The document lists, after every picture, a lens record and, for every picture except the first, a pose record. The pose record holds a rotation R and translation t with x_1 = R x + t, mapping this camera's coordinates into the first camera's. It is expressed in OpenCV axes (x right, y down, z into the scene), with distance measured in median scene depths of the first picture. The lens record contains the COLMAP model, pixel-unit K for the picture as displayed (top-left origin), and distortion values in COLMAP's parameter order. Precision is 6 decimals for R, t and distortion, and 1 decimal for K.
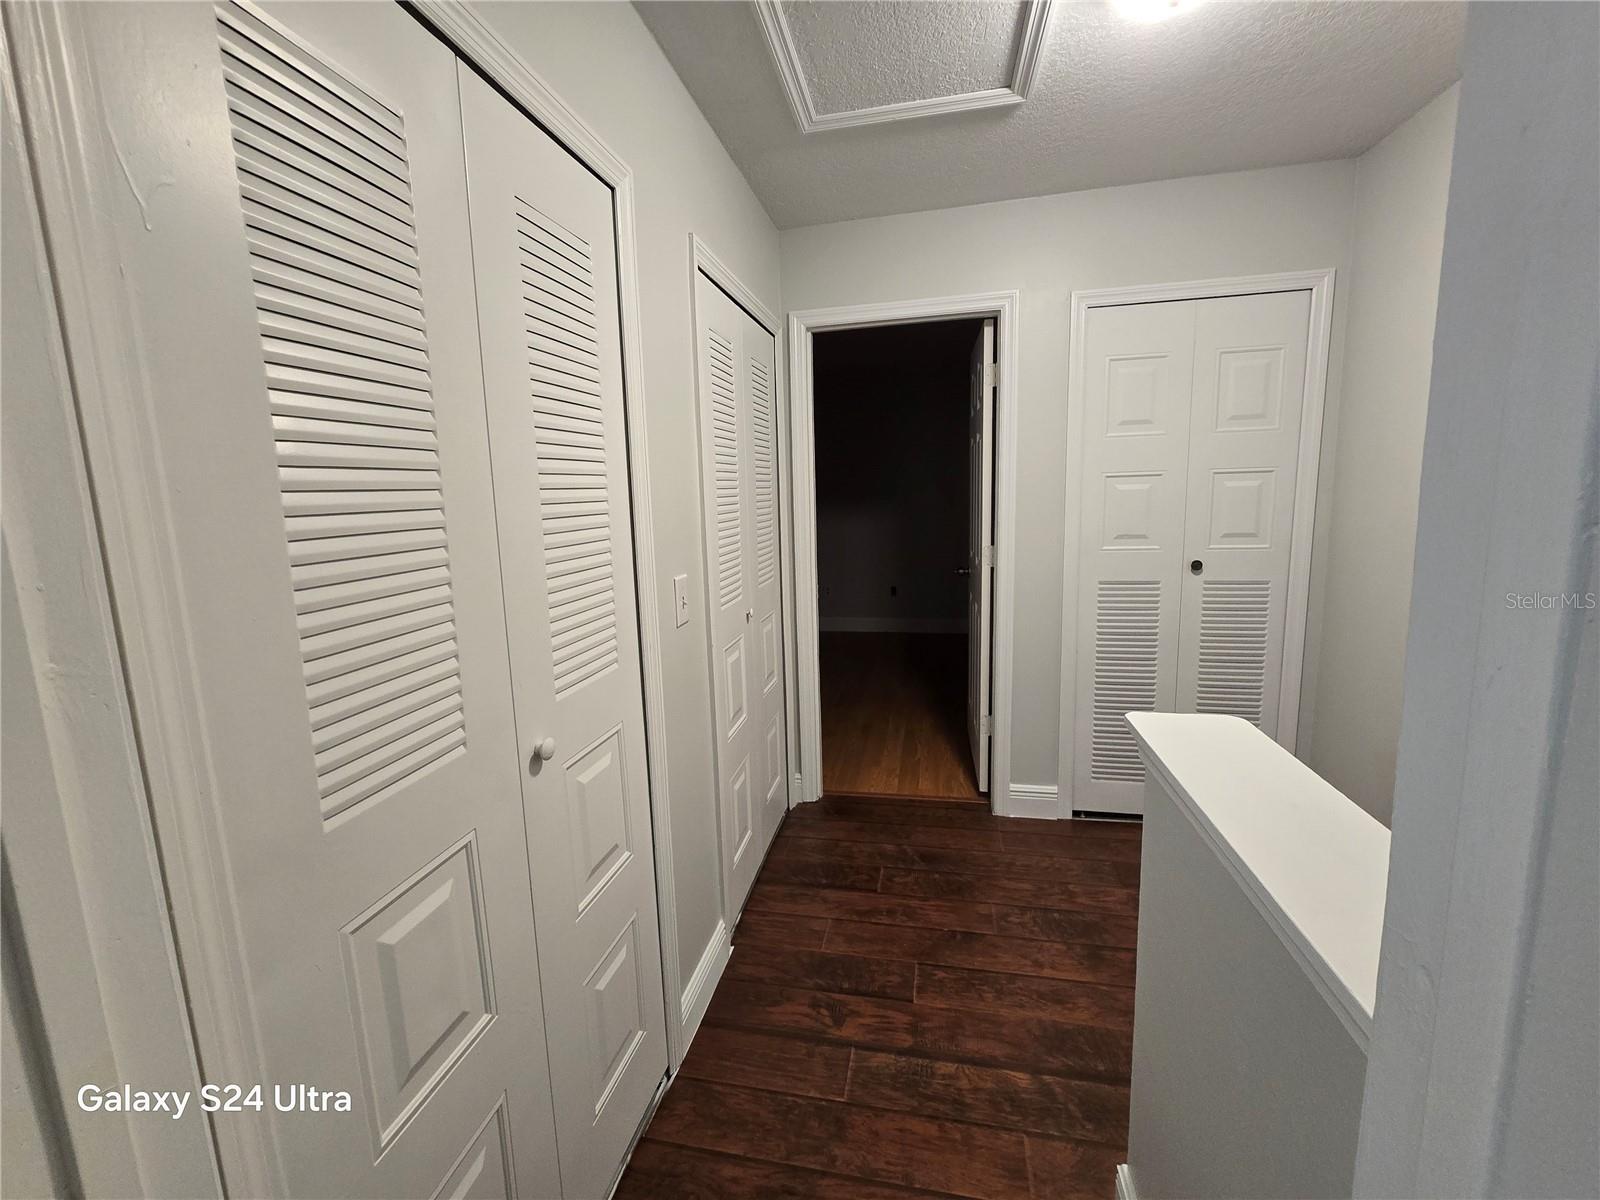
lens RADIAL K [[657.5, 0, 798.9], [0, 657.5, 594.7], [0, 0, 1]] dist [-0.006749, 0.001980]
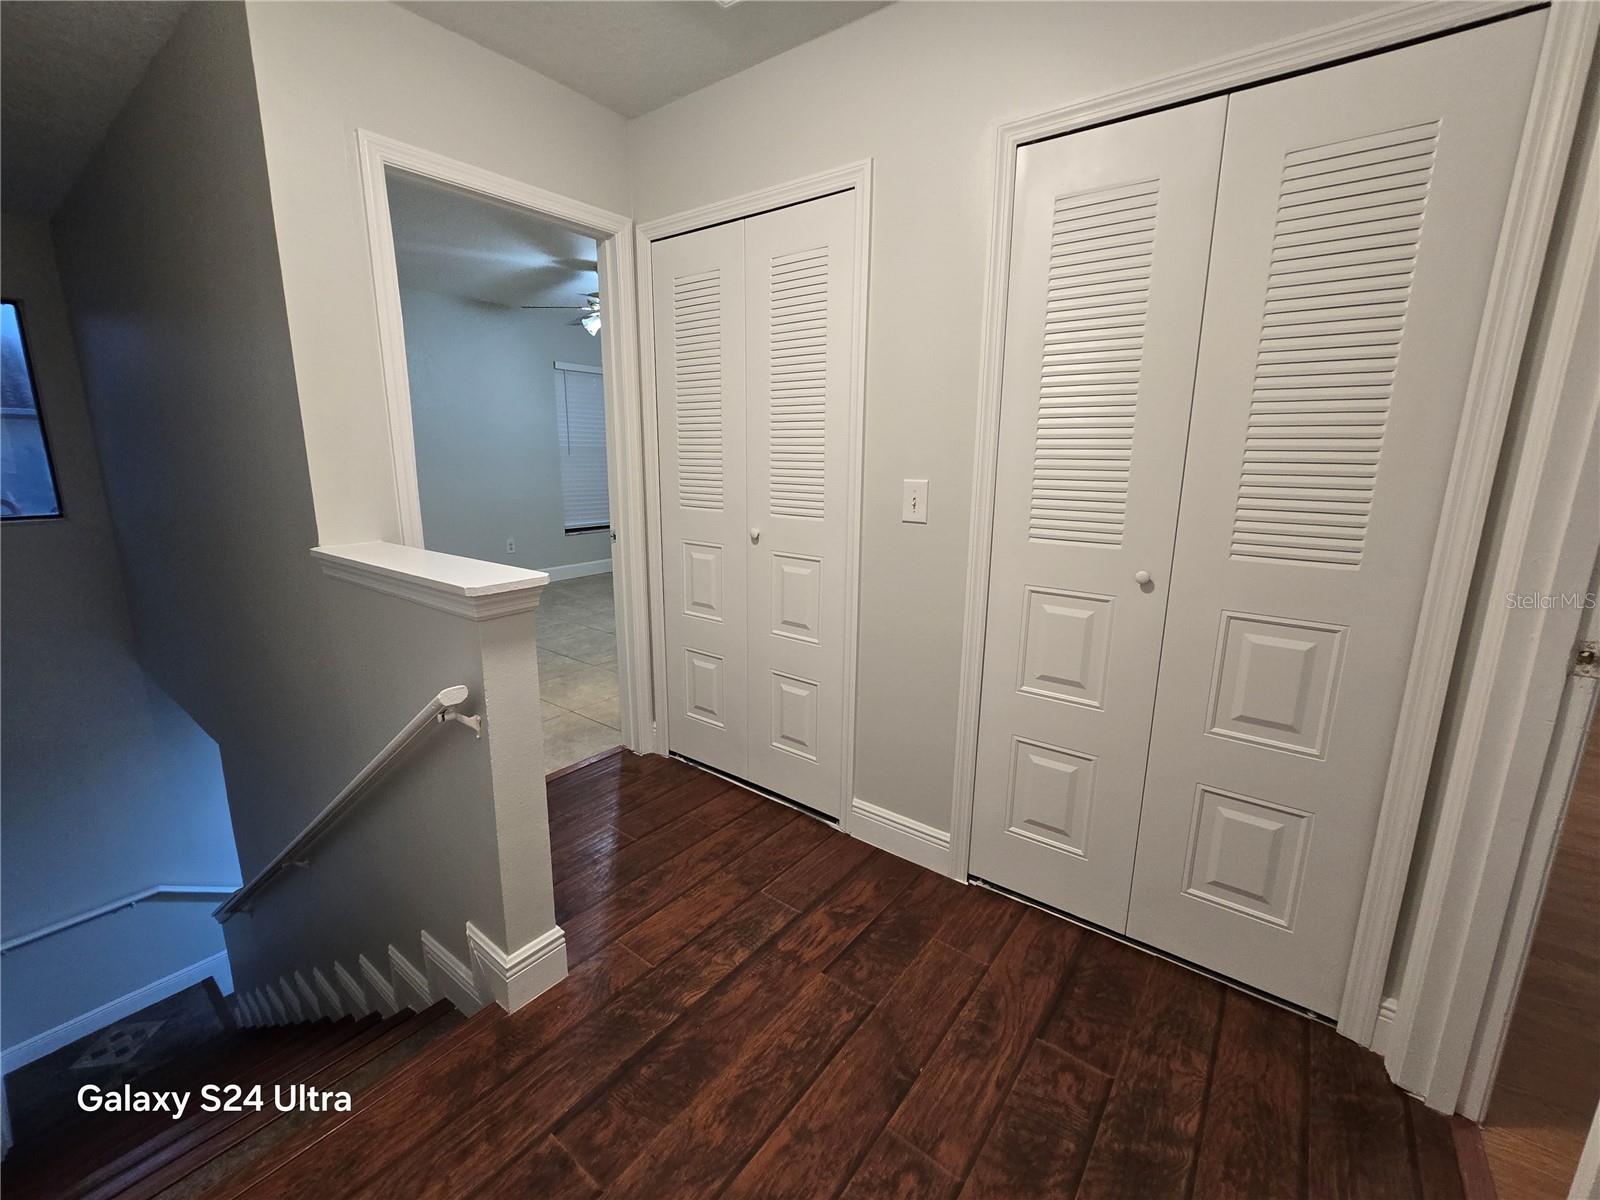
lens RADIAL K [[657.5, 0, 799.7], [0, 657.5, 592.0], [0, 0, 1]] dist [-0.006749, 0.001980]
pose [[-0.425445, 0.213576, -0.879421, 0.920735], [-0.143528, 0.943530, 0.298581, -0.151060], [0.893530, 0.253252, -0.370766, 1.236308]]
